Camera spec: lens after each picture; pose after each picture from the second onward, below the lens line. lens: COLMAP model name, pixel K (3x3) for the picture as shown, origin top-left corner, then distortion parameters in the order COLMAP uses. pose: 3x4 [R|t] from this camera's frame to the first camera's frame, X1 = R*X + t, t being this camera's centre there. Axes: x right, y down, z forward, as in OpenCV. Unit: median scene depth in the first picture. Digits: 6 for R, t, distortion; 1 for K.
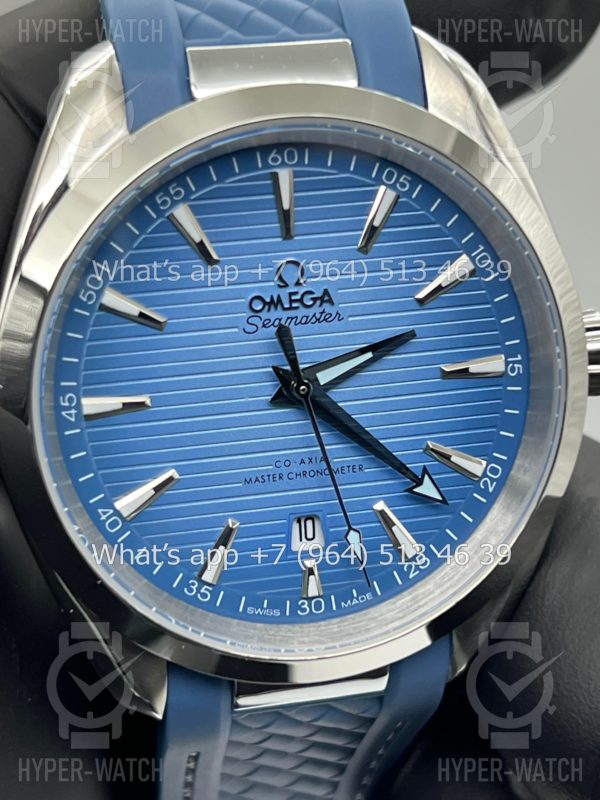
lens RADIAL K [[1895.4, 0, 300.0], [0, 1895.4, 400.0], [0, 0, 1]] dist [0.069911, -0.090989]
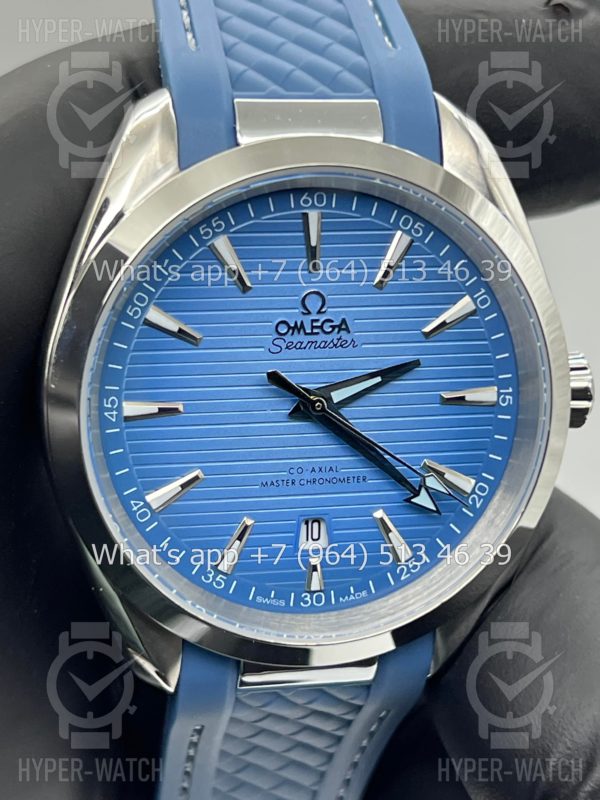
lens RADIAL K [[1895.4, 0, 300.0], [0, 1895.4, 400.0], [0, 0, 1]] dist [0.069911, -0.090989]
pose [[0.998065, 0.061178, 0.011113, -0.021903], [-0.060964, 0.997965, -0.018712, 0.012677], [-0.012236, 0.017998, 0.999763, -0.128535]]
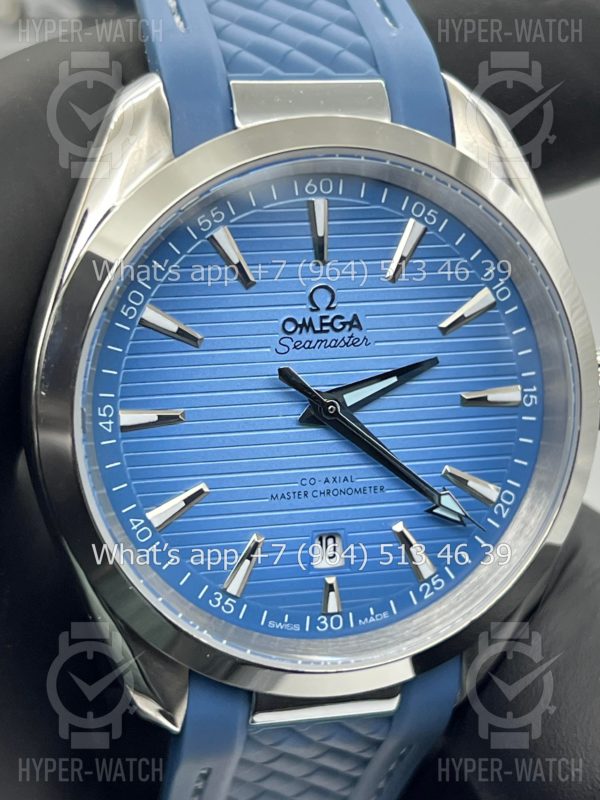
lens RADIAL K [[1895.4, 0, 300.0], [0, 1895.4, 400.0], [0, 0, 1]] dist [0.069911, -0.090989]
pose [[0.998472, 0.031240, 0.045590, -0.062501], [-0.028106, 0.997301, -0.067833, 0.059873], [-0.047586, 0.066448, 0.996655, -0.035217]]
